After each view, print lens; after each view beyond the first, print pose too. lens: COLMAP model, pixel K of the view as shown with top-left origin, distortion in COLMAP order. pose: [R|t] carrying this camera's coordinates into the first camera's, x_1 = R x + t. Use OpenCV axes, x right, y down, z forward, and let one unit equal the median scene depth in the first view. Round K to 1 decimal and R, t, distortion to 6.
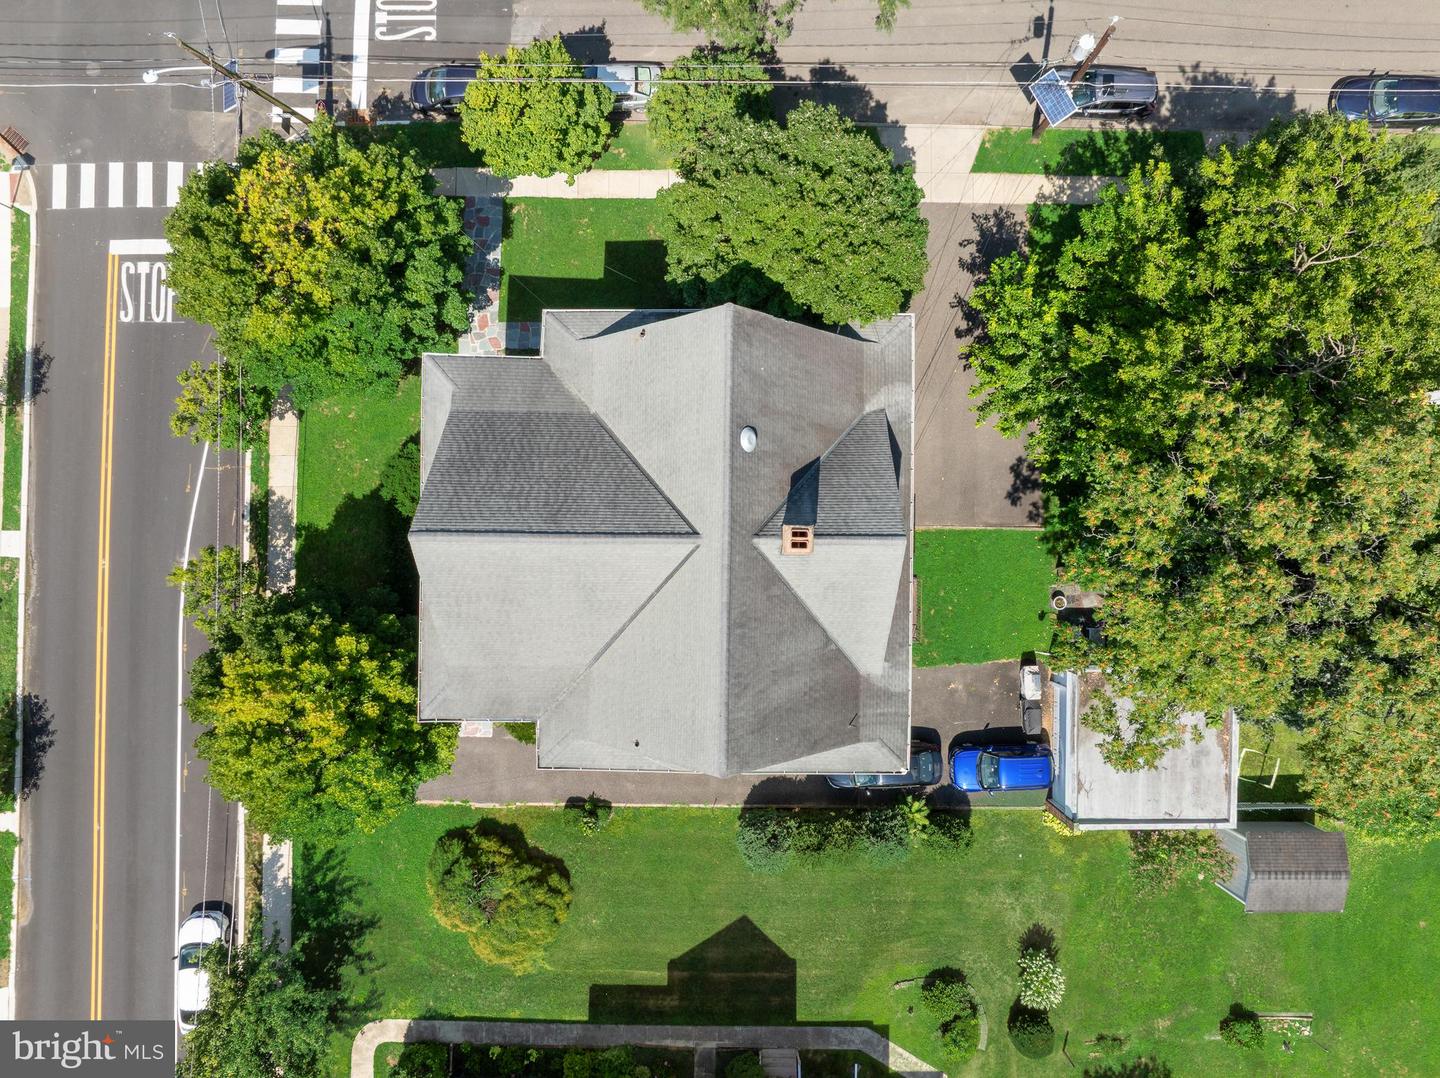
lens RADIAL K [[1017.4, 0, 720.0], [0, 1017.4, 539.0], [0, 0, 1]] dist [-0.041930, 0.003441]
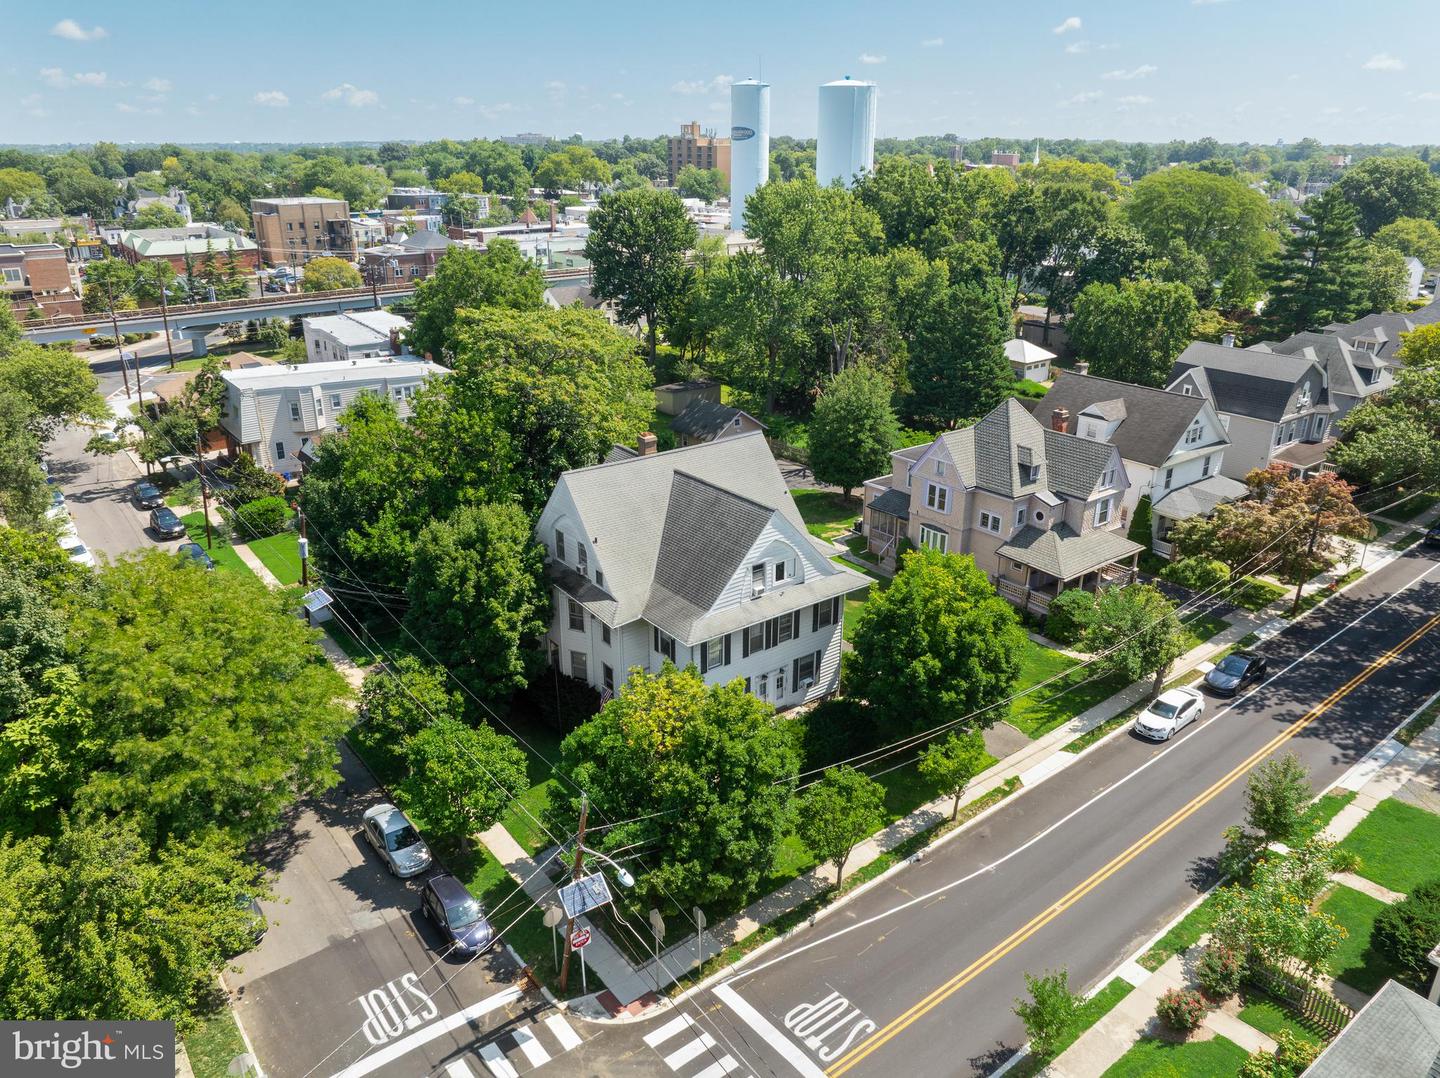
lens RADIAL K [[1017.4, 0, 720.0], [0, 1017.4, 539.0], [0, 0, 1]] dist [-0.041930, 0.003441]
pose [[-0.620587, -0.284611, 0.730663, -1.023584], [0.784108, -0.217156, 0.581393, -0.731303], [-0.006803, 0.933724, 0.357930, 0.302886]]
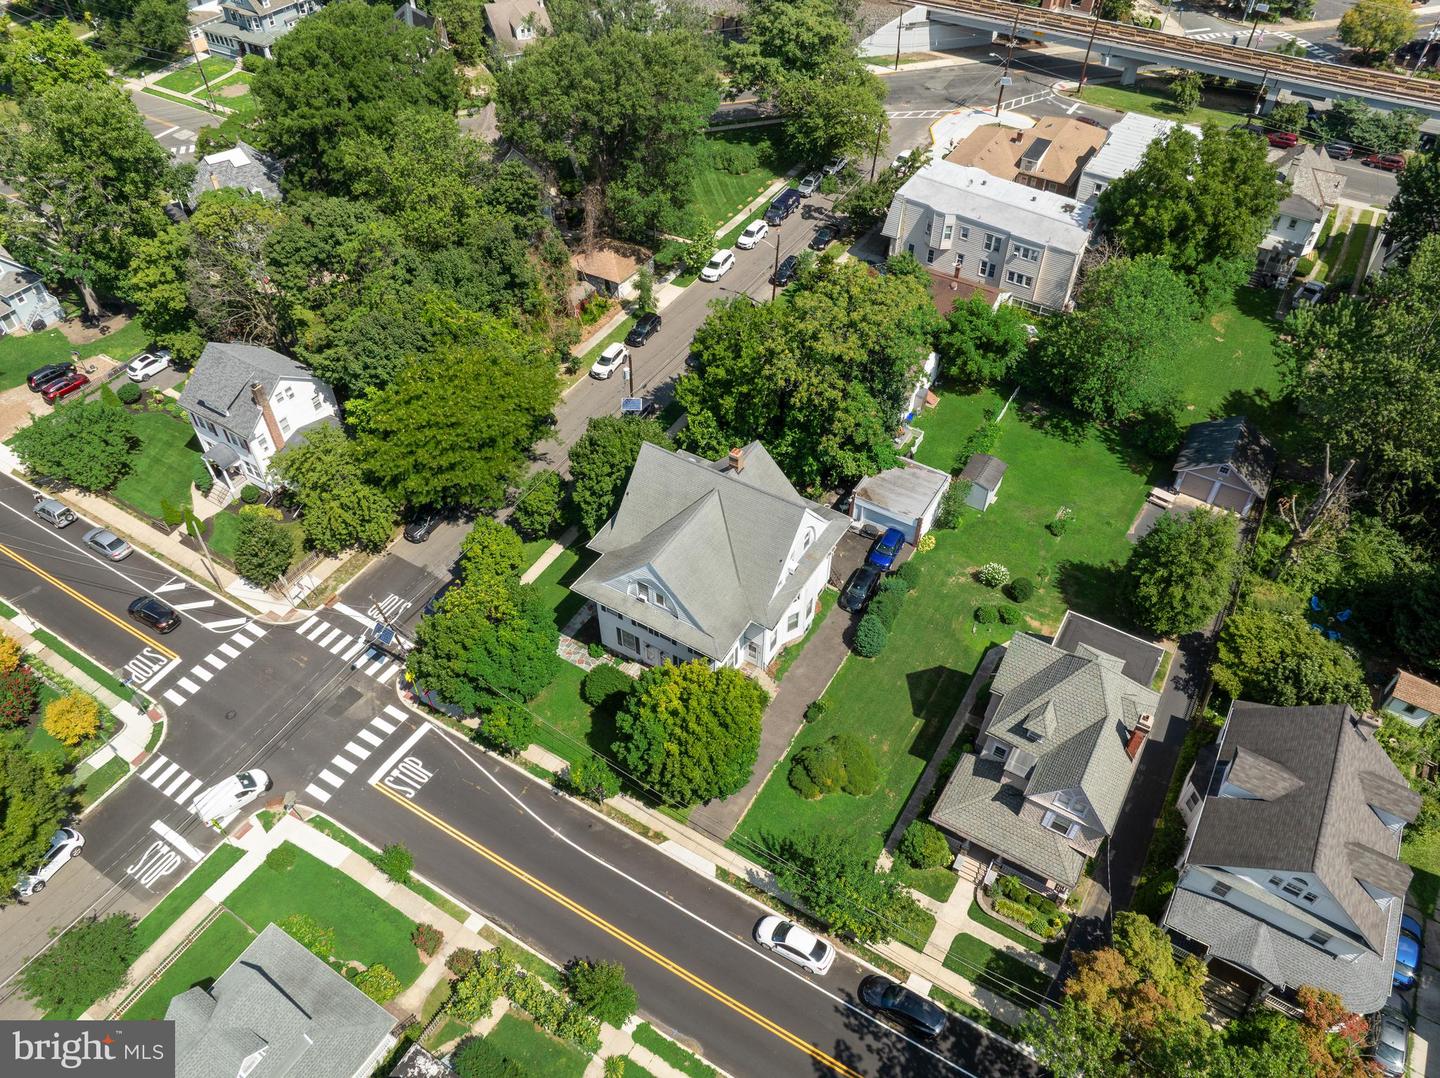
lens RADIAL K [[1017.4, 0, 720.0], [0, 1017.4, 539.0], [0, 0, 1]] dist [-0.041930, 0.003441]
pose [[0.508485, -0.615009, 0.602666, -1.064210], [0.861030, 0.369995, -0.348901, 0.617077], [-0.008406, 0.696324, 0.717678, -0.450768]]
